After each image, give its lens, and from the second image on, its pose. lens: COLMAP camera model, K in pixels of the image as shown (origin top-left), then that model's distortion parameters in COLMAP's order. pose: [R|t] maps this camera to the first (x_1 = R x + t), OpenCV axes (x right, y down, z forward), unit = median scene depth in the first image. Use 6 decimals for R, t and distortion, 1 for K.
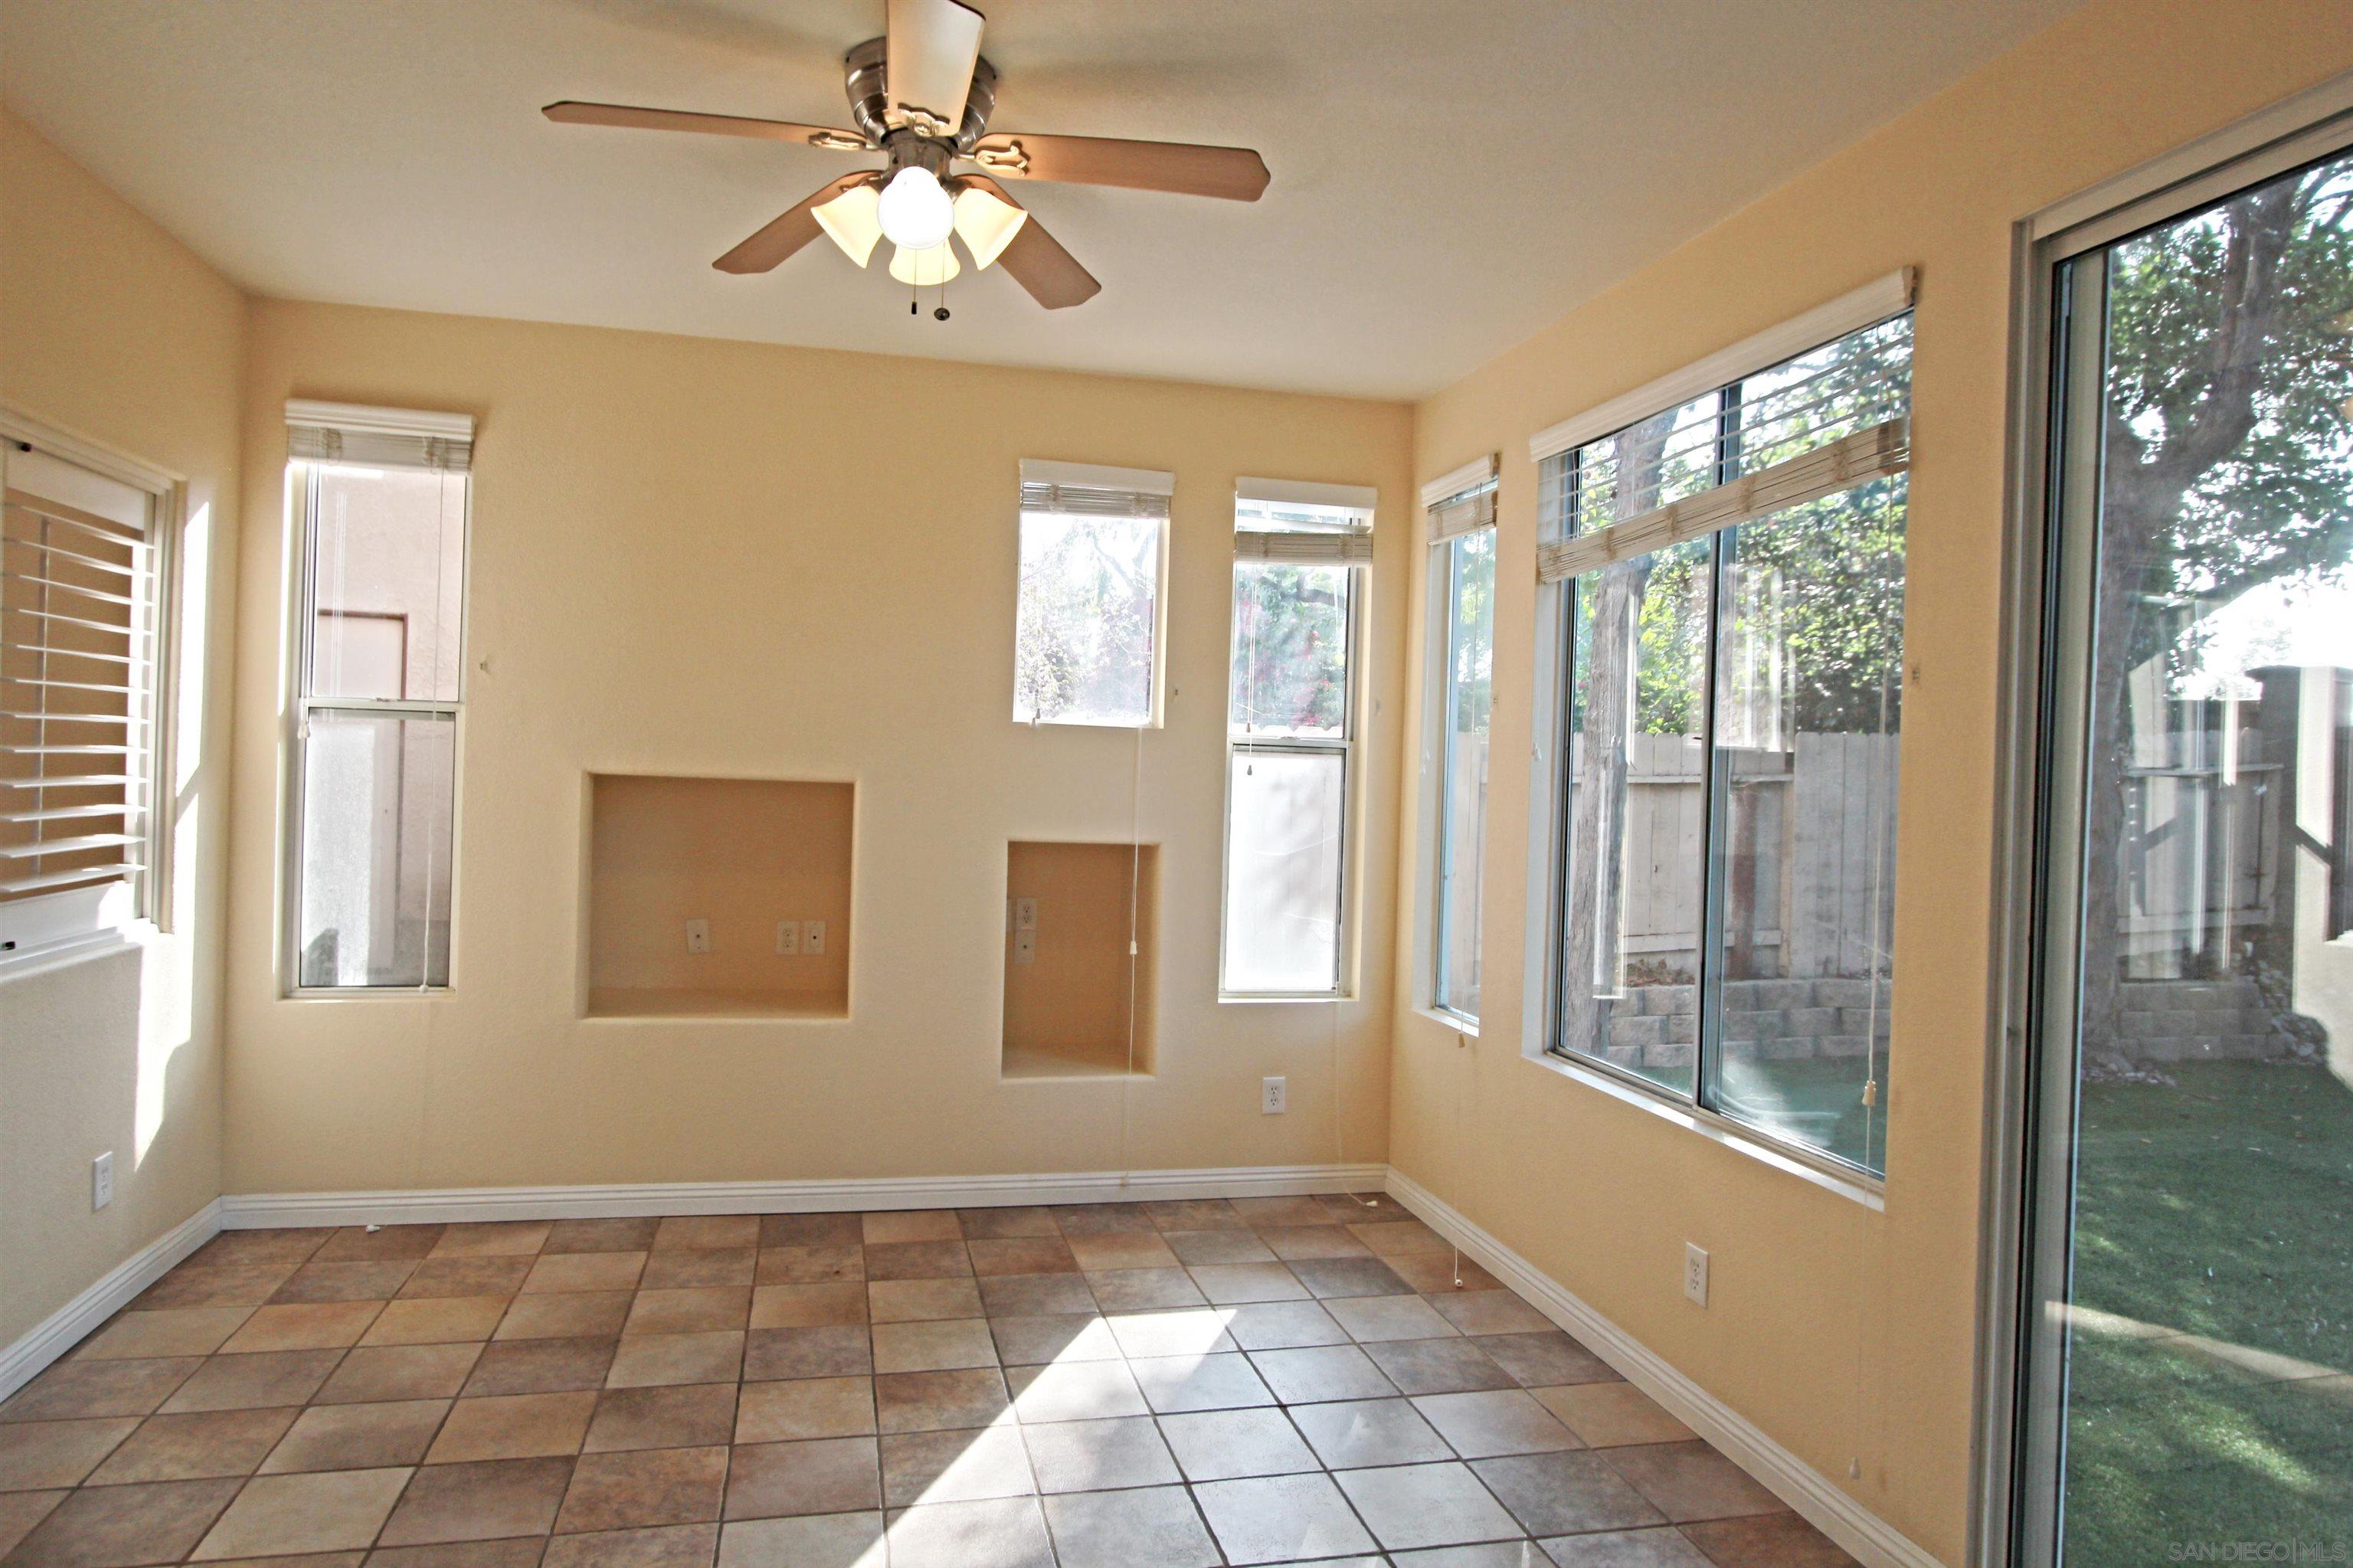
lens RADIAL K [[1411.7, 0, 1138.2], [0, 1411.7, 774.6], [0, 0, 1]] dist [-0.000823, 0.002169]
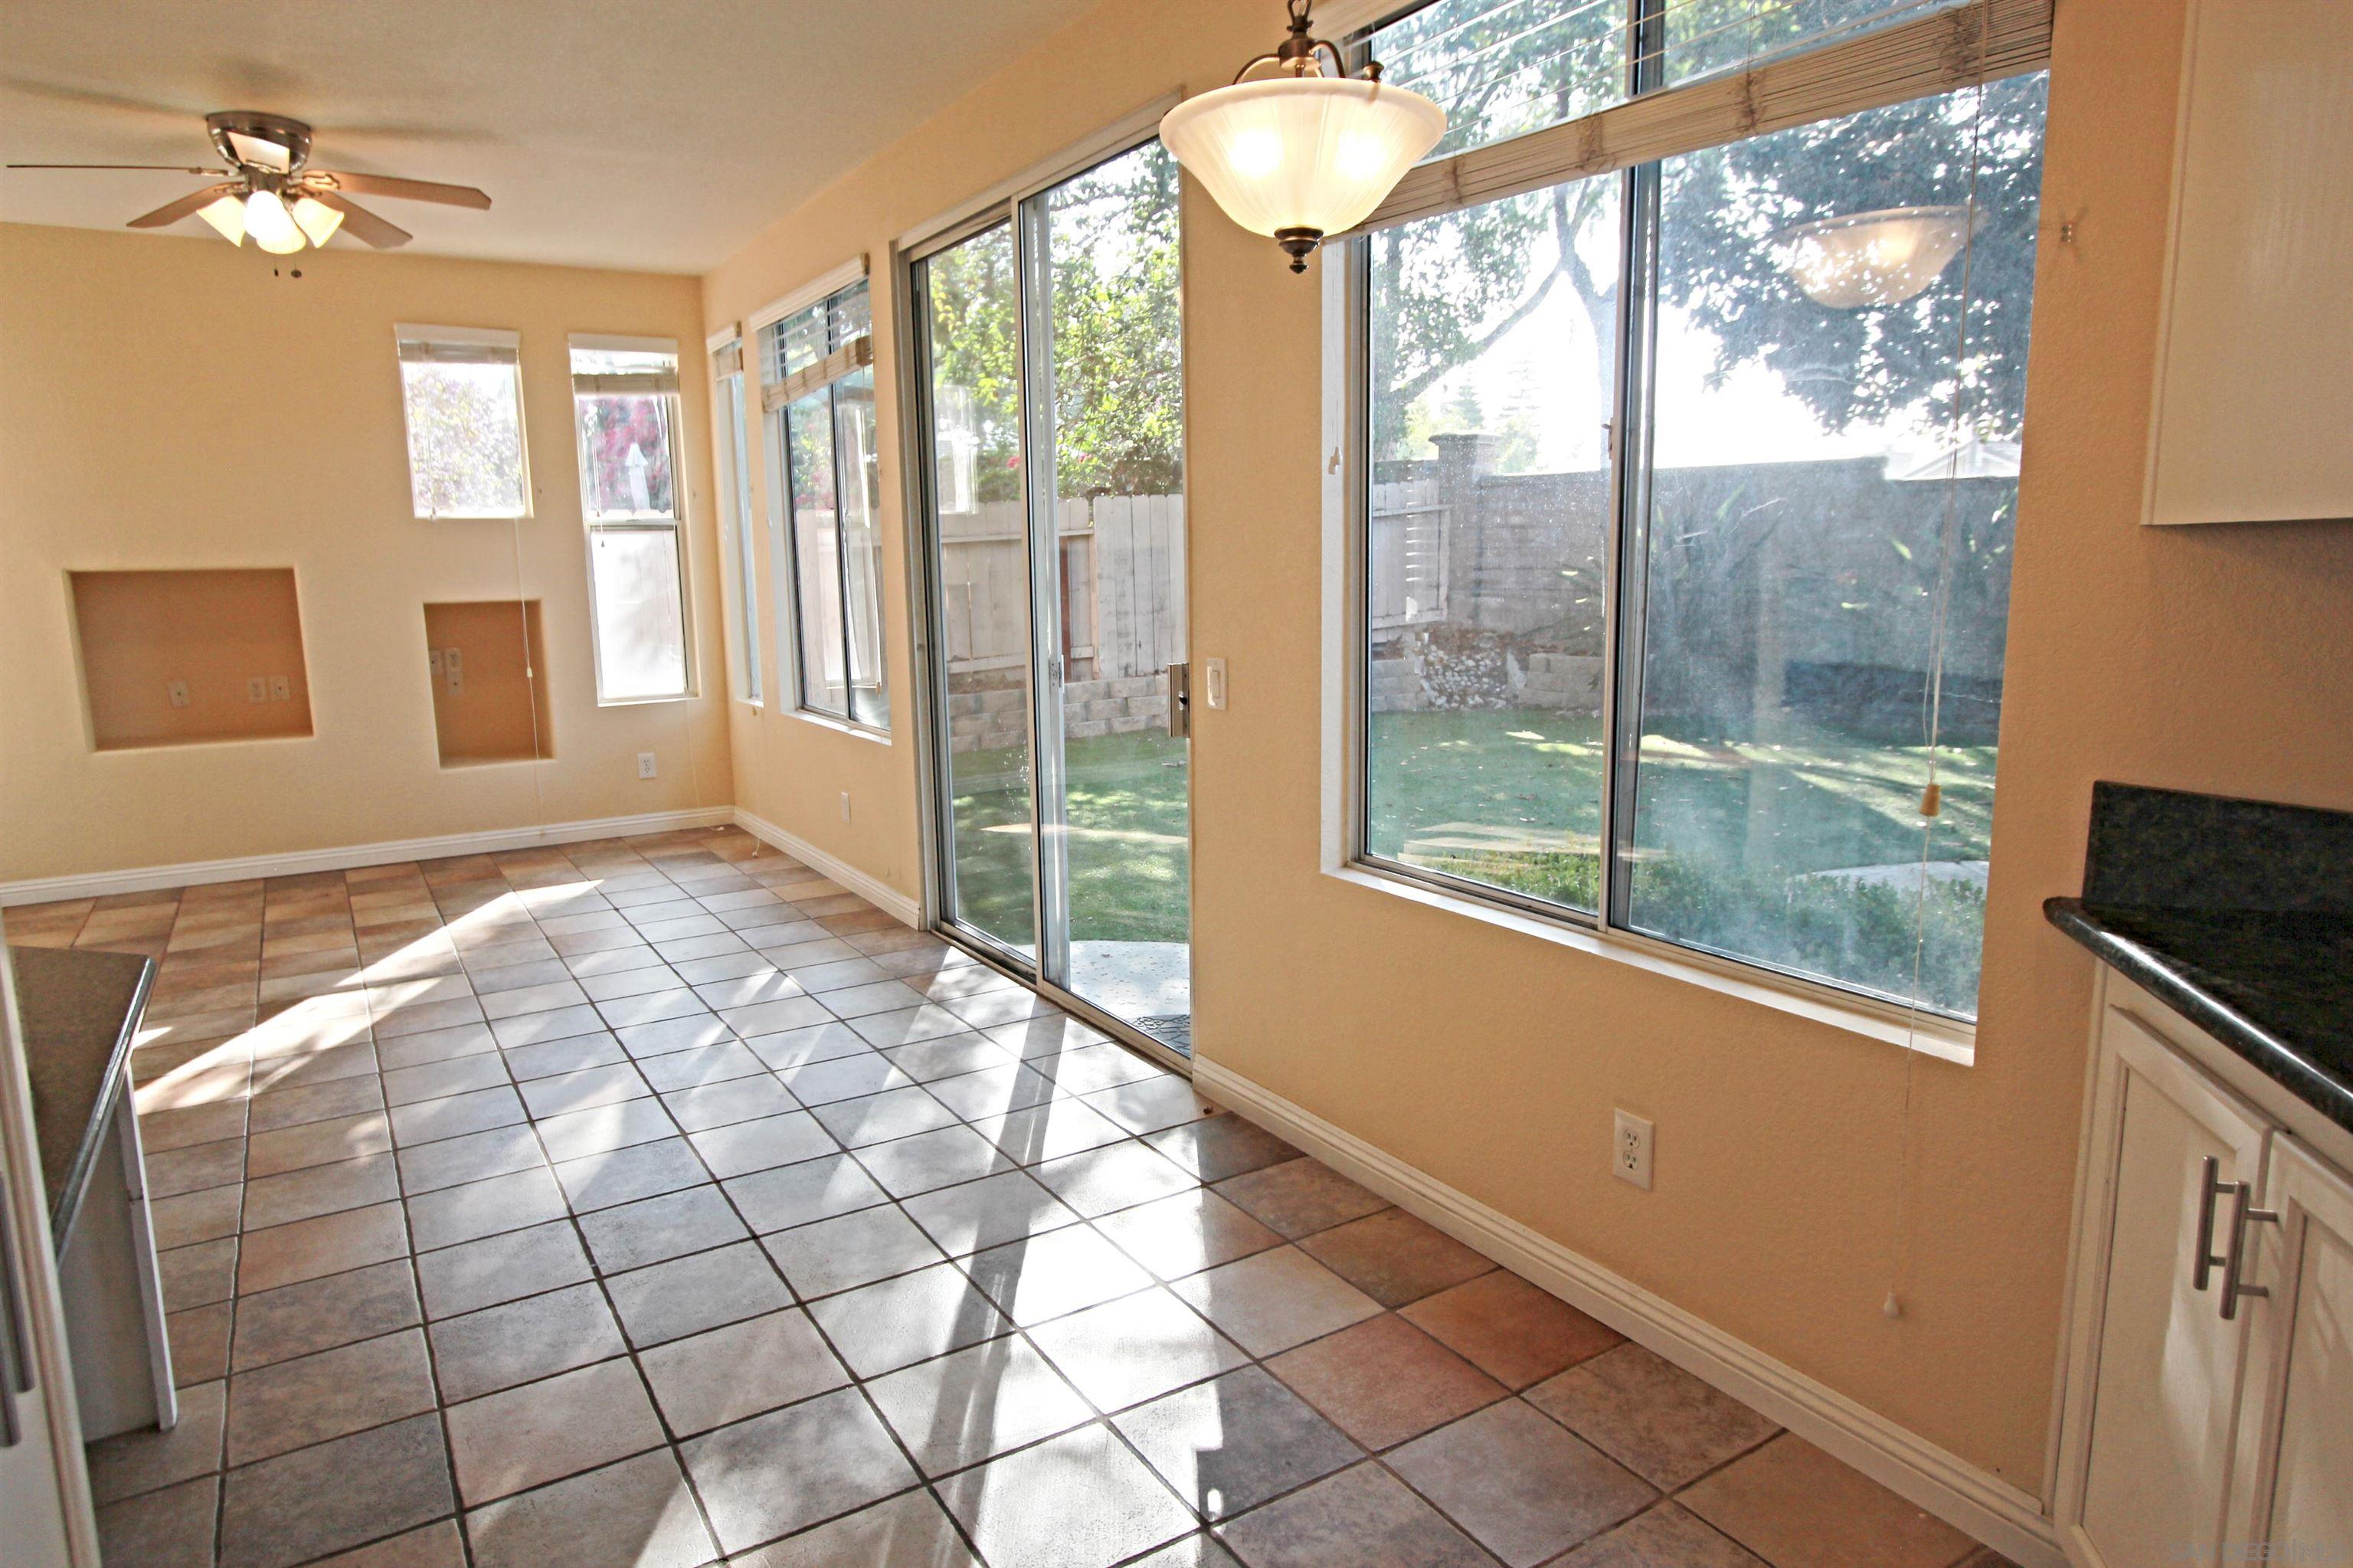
lens RADIAL K [[1411.7, 0, 1138.2], [0, 1411.7, 774.6], [0, 0, 1]] dist [-0.000823, 0.002169]
pose [[0.948278, -0.101909, 0.300639, 0.142762], [0.054020, 0.985060, 0.163520, 0.023012], [-0.312812, -0.138822, 0.939615, -0.567172]]
